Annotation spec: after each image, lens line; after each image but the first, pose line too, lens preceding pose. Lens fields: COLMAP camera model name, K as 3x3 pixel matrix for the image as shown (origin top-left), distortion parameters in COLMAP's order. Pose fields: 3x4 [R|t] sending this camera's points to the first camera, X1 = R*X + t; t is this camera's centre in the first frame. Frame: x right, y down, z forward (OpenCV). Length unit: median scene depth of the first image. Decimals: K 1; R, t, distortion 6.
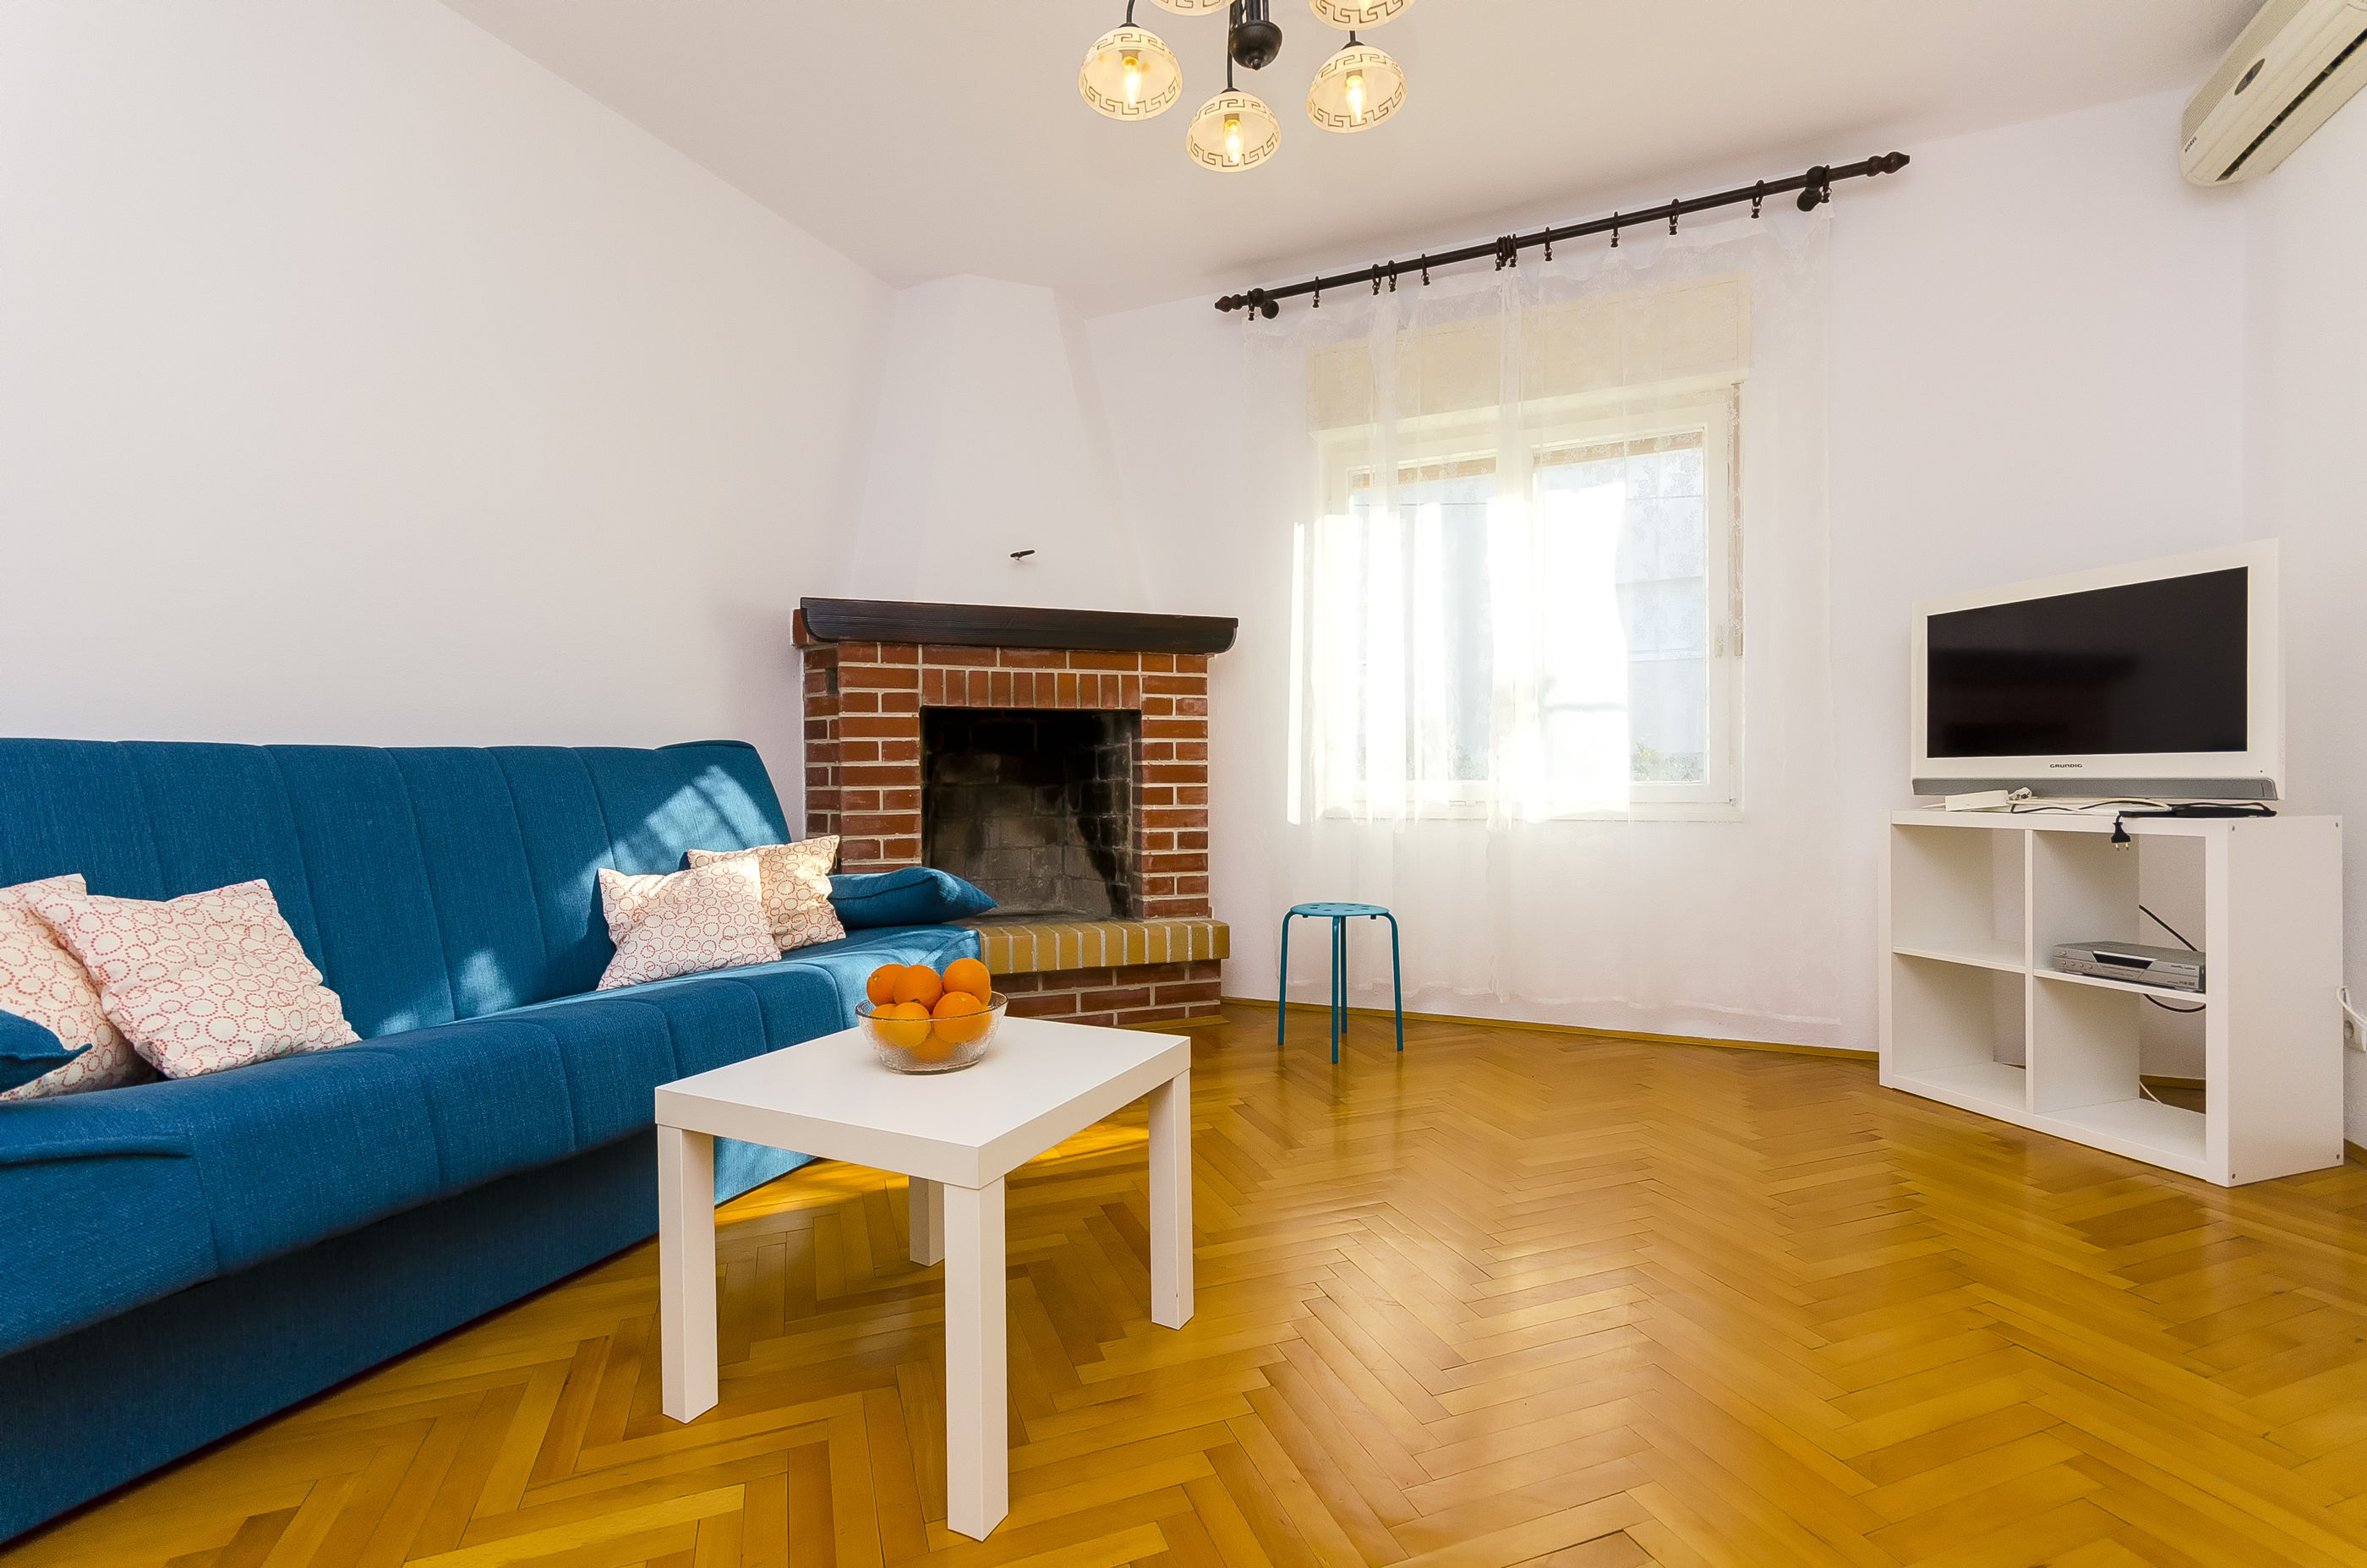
lens RADIAL K [[1036.1, 0, 1176.1], [0, 1036.1, 786.6], [0, 0, 1]] dist [0.005549, 0.001100]
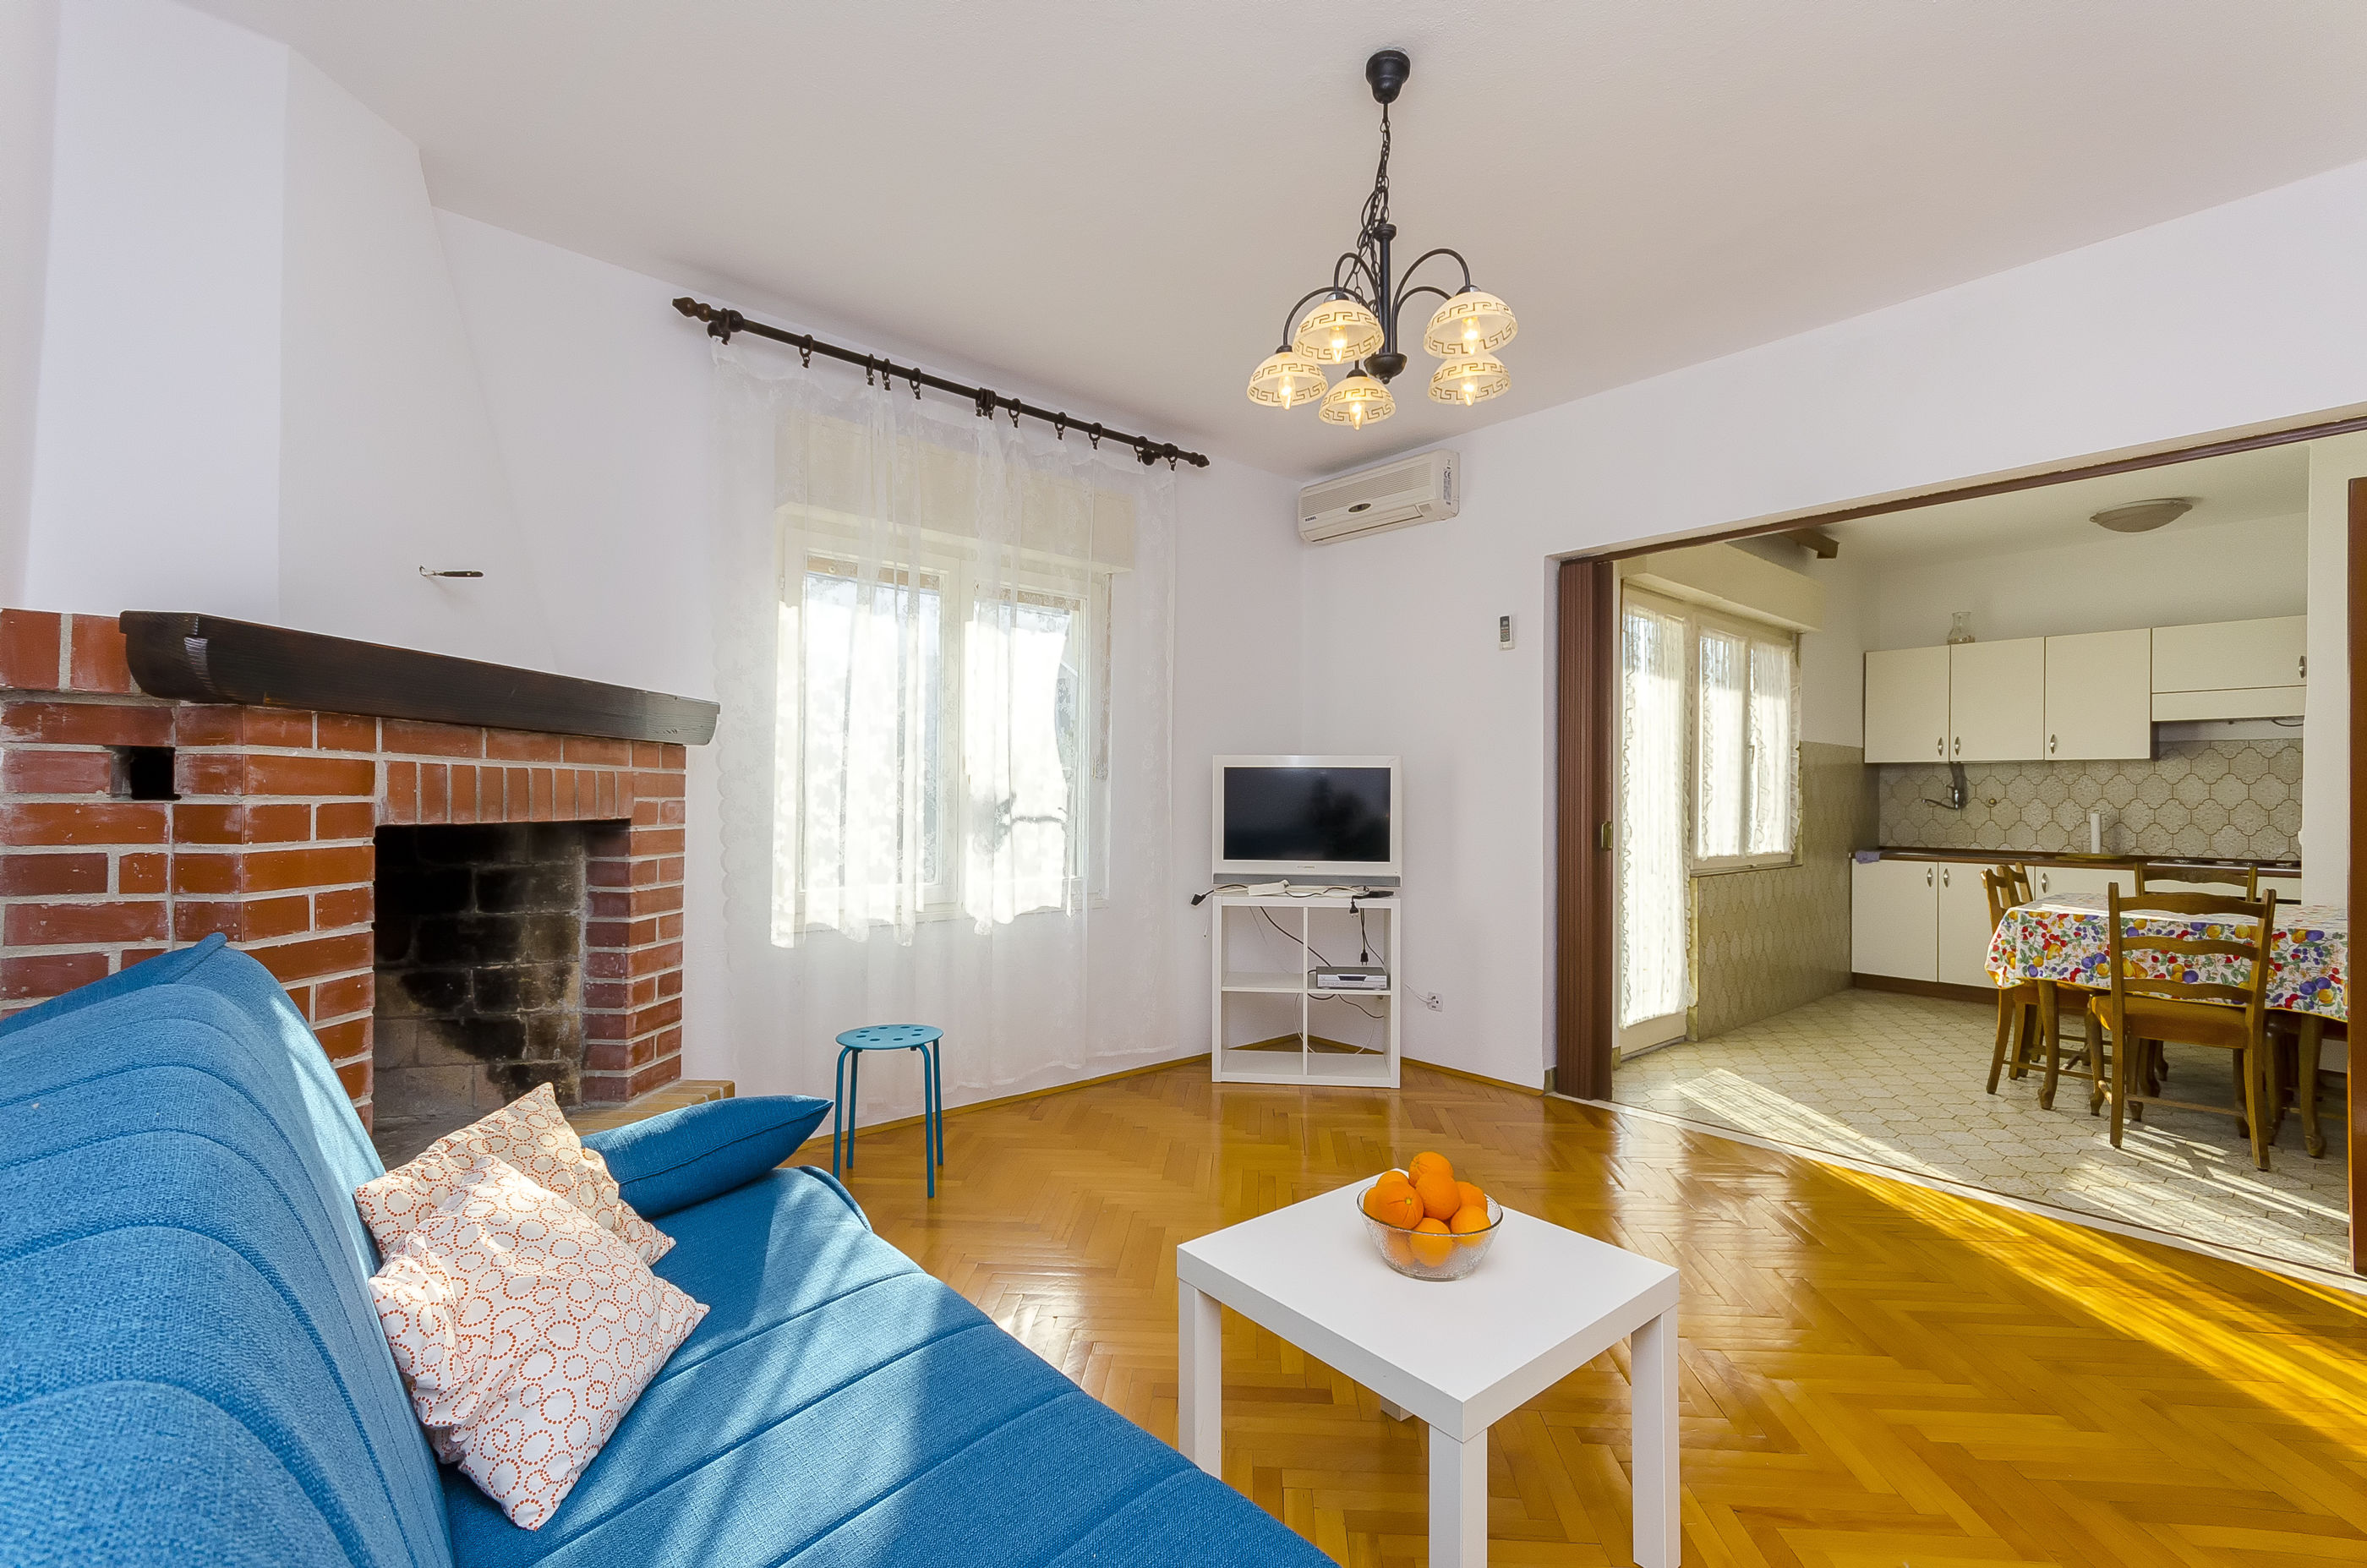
lens RADIAL K [[1036.1, 0, 1184.6], [0, 1036.1, 788.6], [0, 0, 1]] dist [0.005549, 0.001100]
pose [[0.409286, 0.016702, 0.912253, -0.585137], [-0.002109, 0.999847, -0.017359, -0.088811], [-0.912404, 0.005181, 0.409258, 0.360240]]
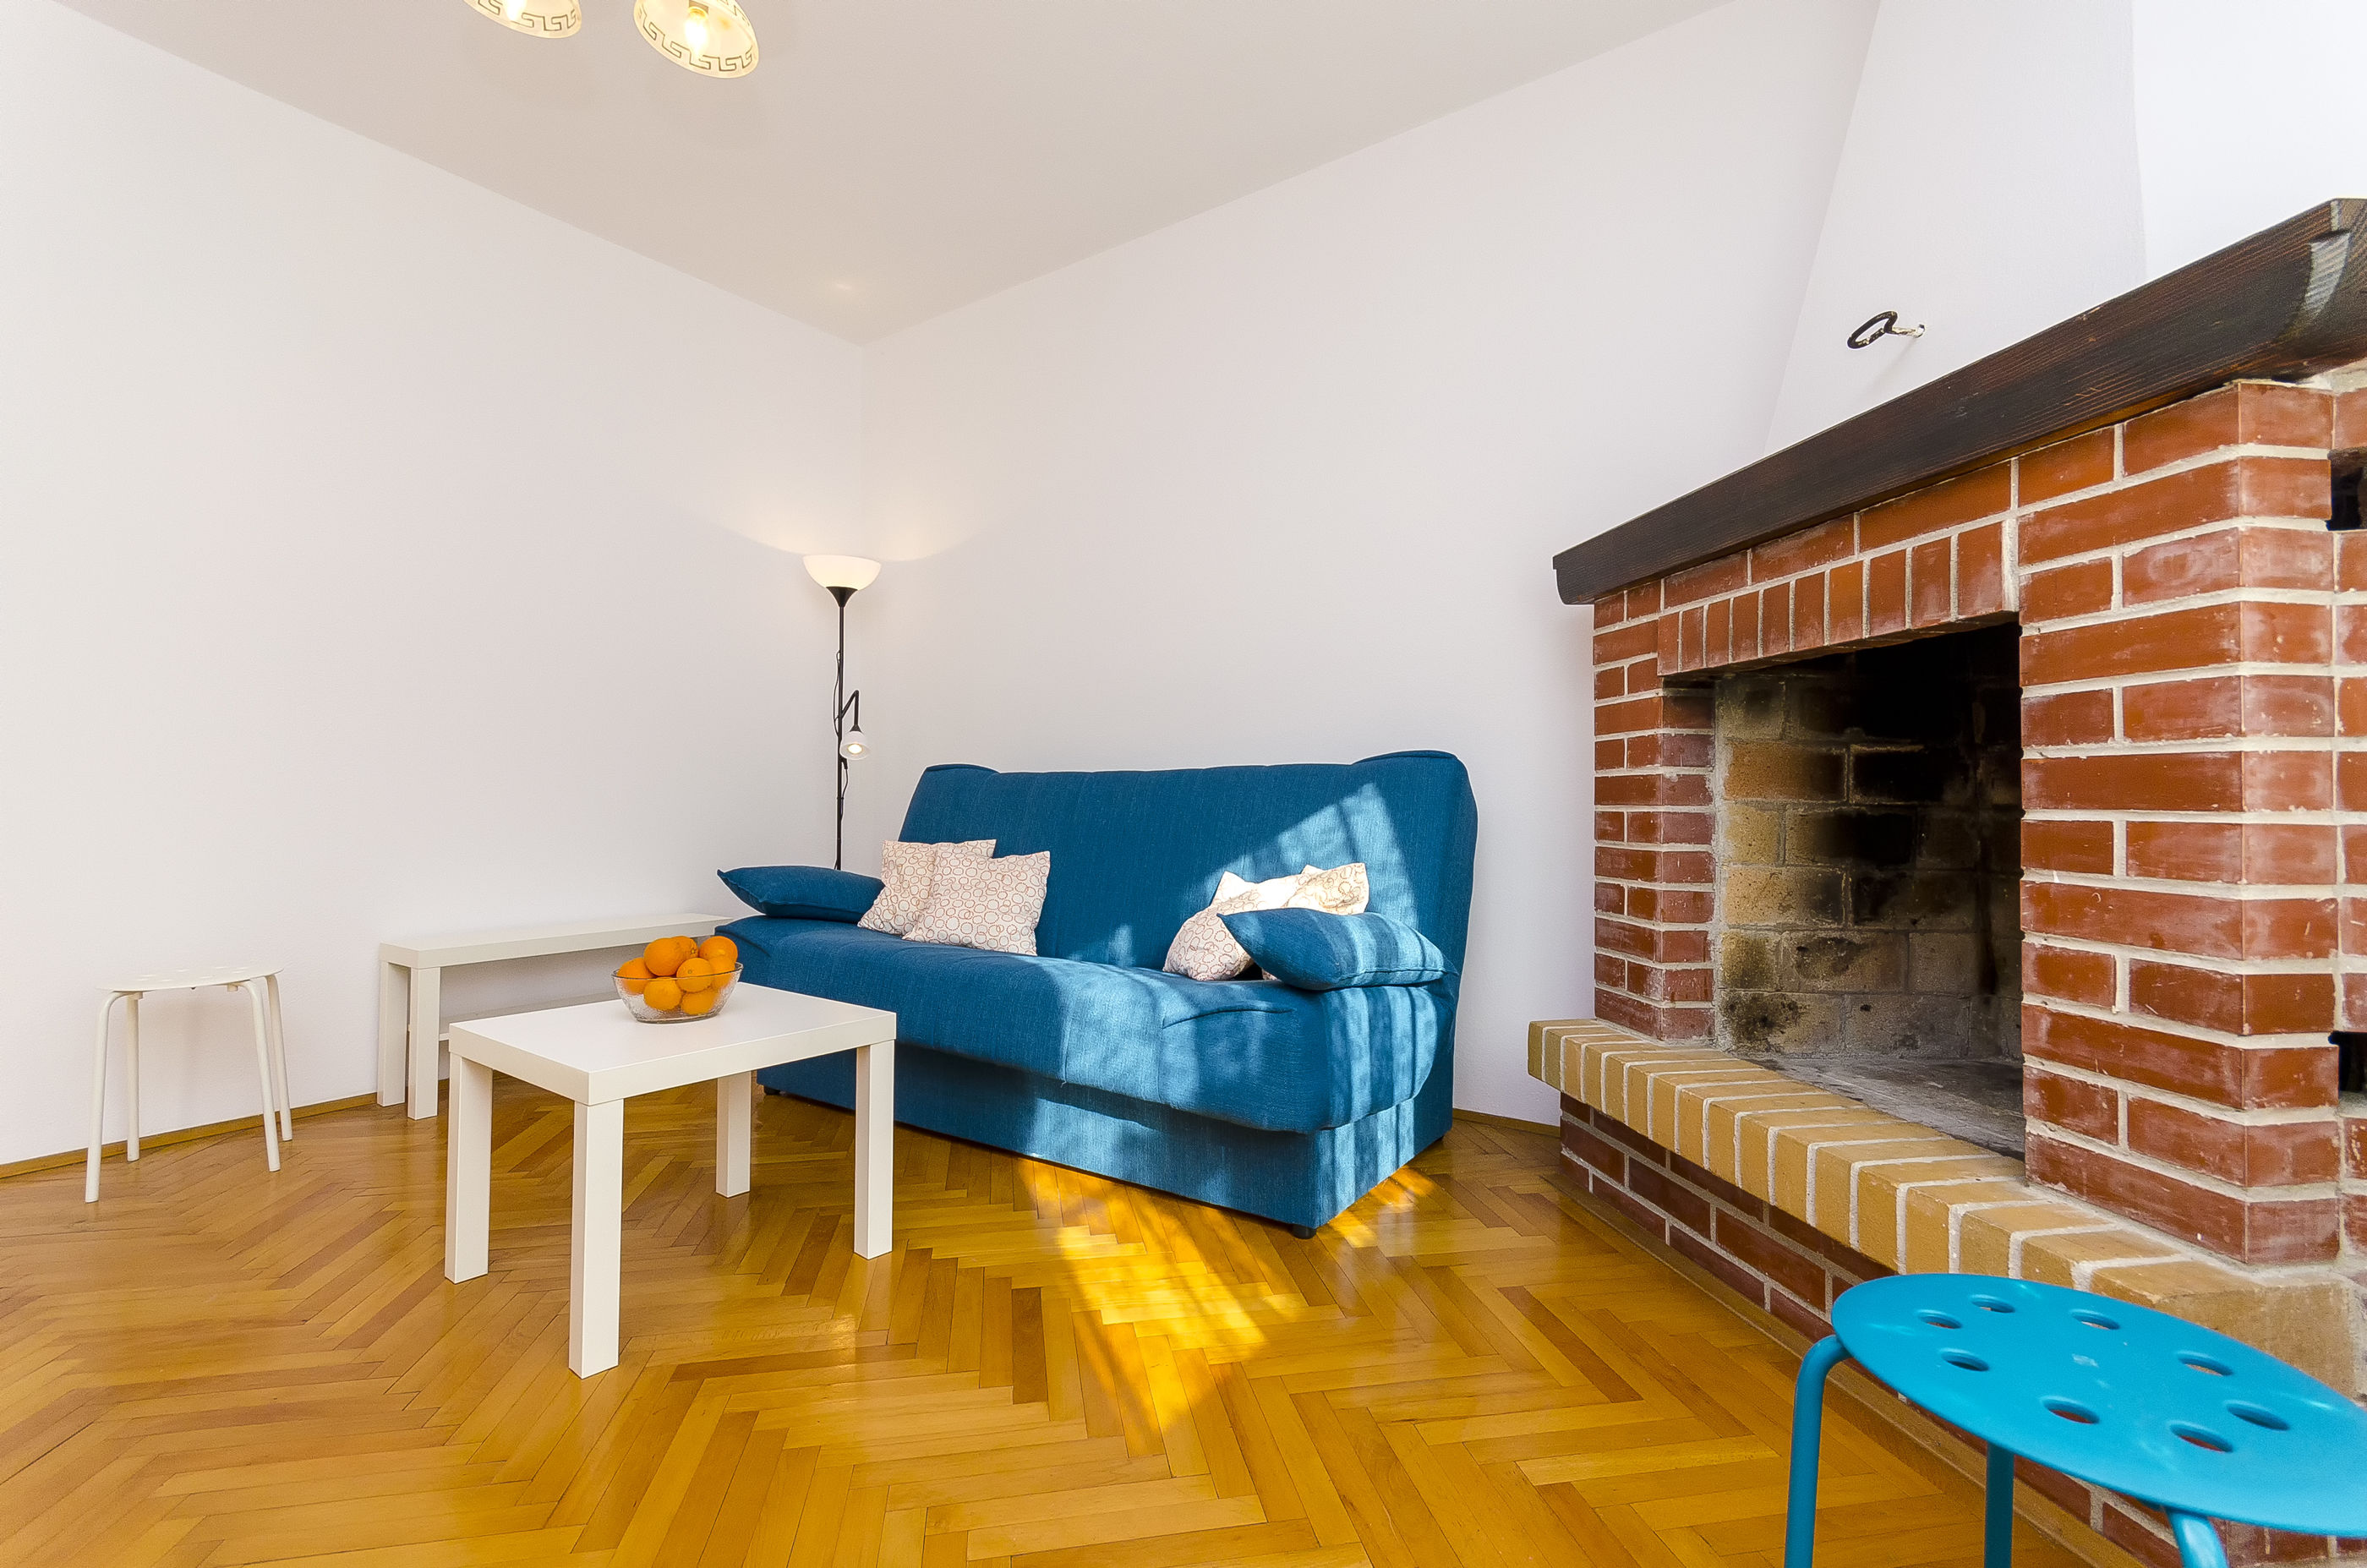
lens RADIAL K [[1036.1, 0, 1175.9], [0, 1036.1, 788.9], [0, 0, 1]] dist [0.005549, 0.001100]
pose [[-0.185404, 0.002119, -0.982660, 0.414634], [0.007488, 0.999972, 0.000744, -0.013941], [0.982634, -0.007220, -0.185414, 0.826201]]
